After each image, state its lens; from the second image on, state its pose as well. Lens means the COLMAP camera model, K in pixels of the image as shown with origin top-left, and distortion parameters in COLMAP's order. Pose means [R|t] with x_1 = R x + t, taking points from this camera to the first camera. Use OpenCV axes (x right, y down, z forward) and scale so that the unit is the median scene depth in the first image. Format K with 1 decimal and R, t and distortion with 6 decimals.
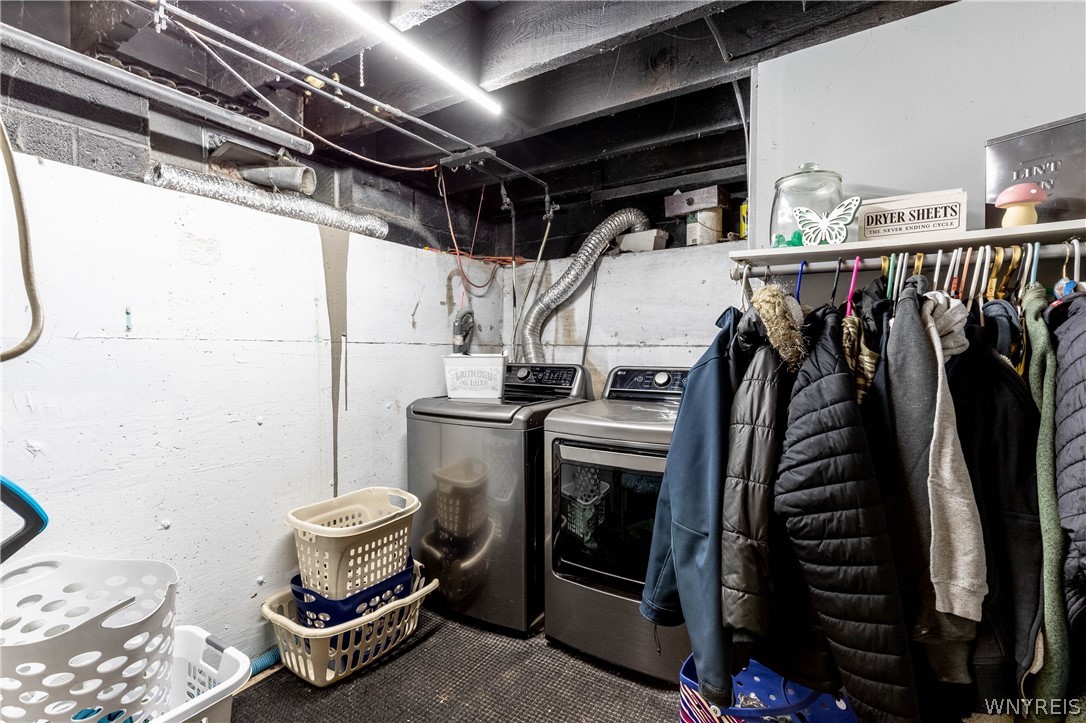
lens RADIAL K [[500.5, 0, 540.7], [0, 500.5, 356.9], [0, 0, 1]] dist [0.001148, 0.000149]
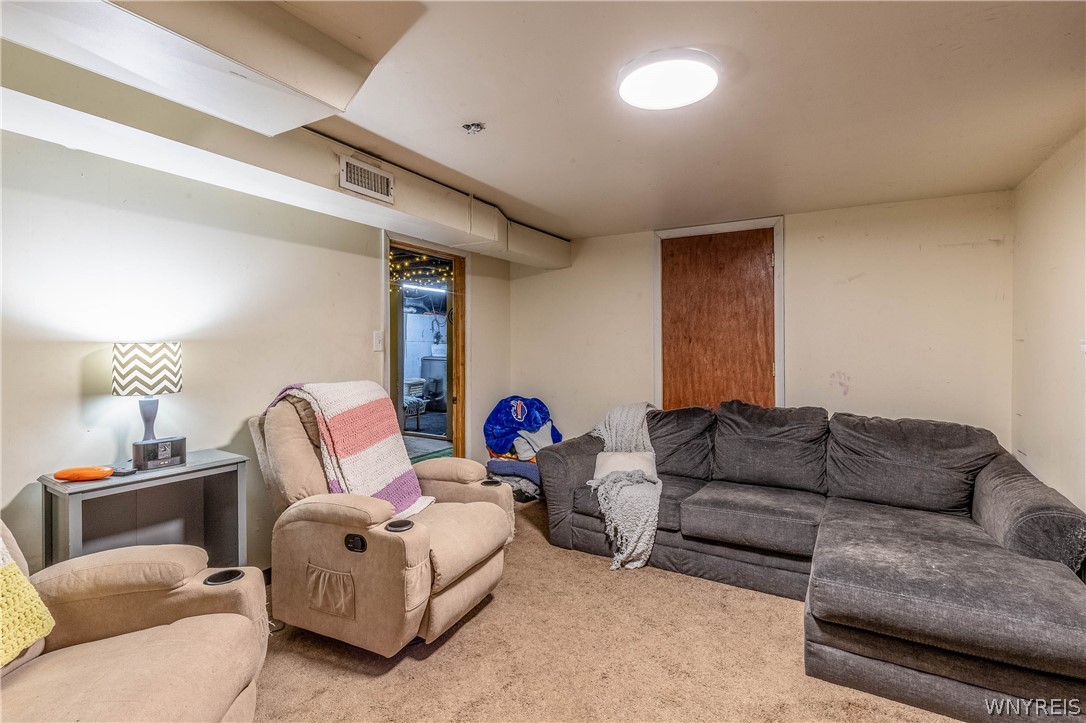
lens RADIAL K [[500.5, 0, 544.2], [0, 500.5, 355.1], [0, 0, 1]] dist [0.001148, 0.000149]
pose [[0.999576, -0.006582, 0.028381, 0.535468], [0.006579, 0.999978, 0.000200, 0.080916], [-0.028382, -0.000013, 0.999597, -2.711297]]
